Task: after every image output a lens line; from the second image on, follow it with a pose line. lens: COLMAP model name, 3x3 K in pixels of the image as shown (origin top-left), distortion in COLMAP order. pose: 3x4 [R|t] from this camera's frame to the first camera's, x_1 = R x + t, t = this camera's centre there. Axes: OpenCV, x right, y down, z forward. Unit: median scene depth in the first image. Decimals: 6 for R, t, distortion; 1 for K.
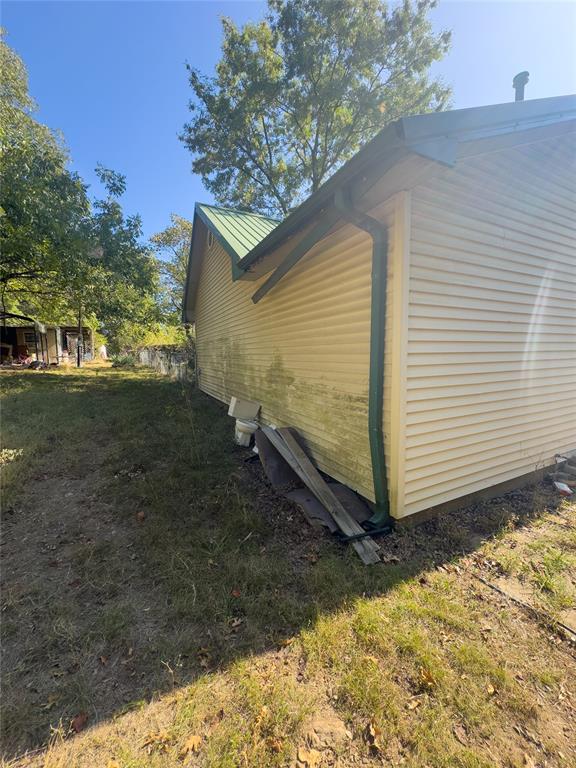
lens RADIAL K [[308.4, 0, 286.6], [0, 308.4, 383.3], [0, 0, 1]] dist [-0.000787, -0.000025]
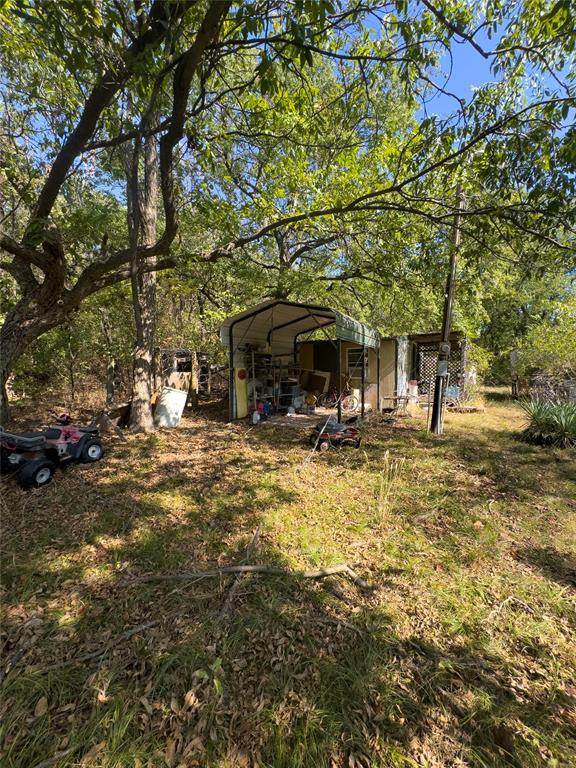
lens RADIAL K [[308.4, 0, 285.8], [0, 308.4, 380.7], [0, 0, 1]] dist [-0.000787, -0.000025]
pose [[0.496483, 0.024580, -0.867698, -0.429589], [-0.087549, 0.995920, -0.021882, -0.087774], [0.863620, 0.086830, 0.496609, 0.637043]]
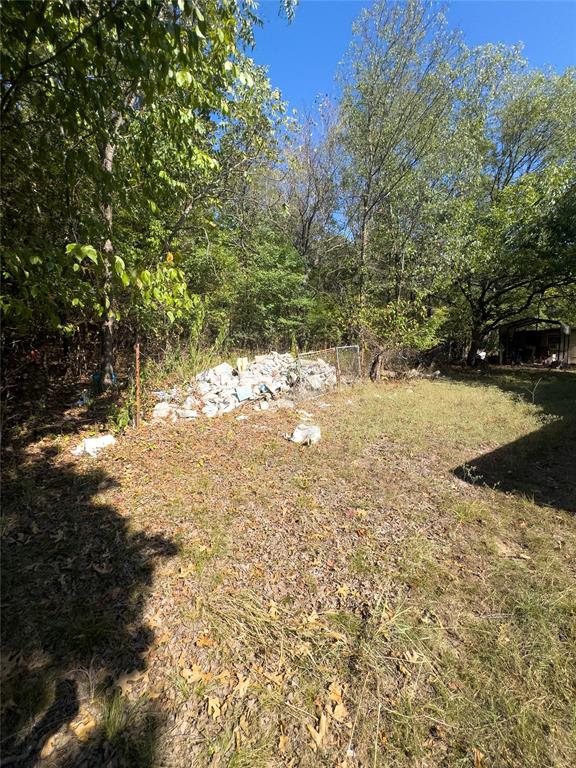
lens RADIAL K [[308.4, 0, 287.2], [0, 308.4, 383.4], [0, 0, 1]] dist [-0.000787, -0.000025]
pose [[0.191305, 0.089811, -0.977413, 0.050147], [-0.097082, 0.992653, 0.072210, 0.016170], [0.976718, 0.081075, 0.198619, -0.099648]]
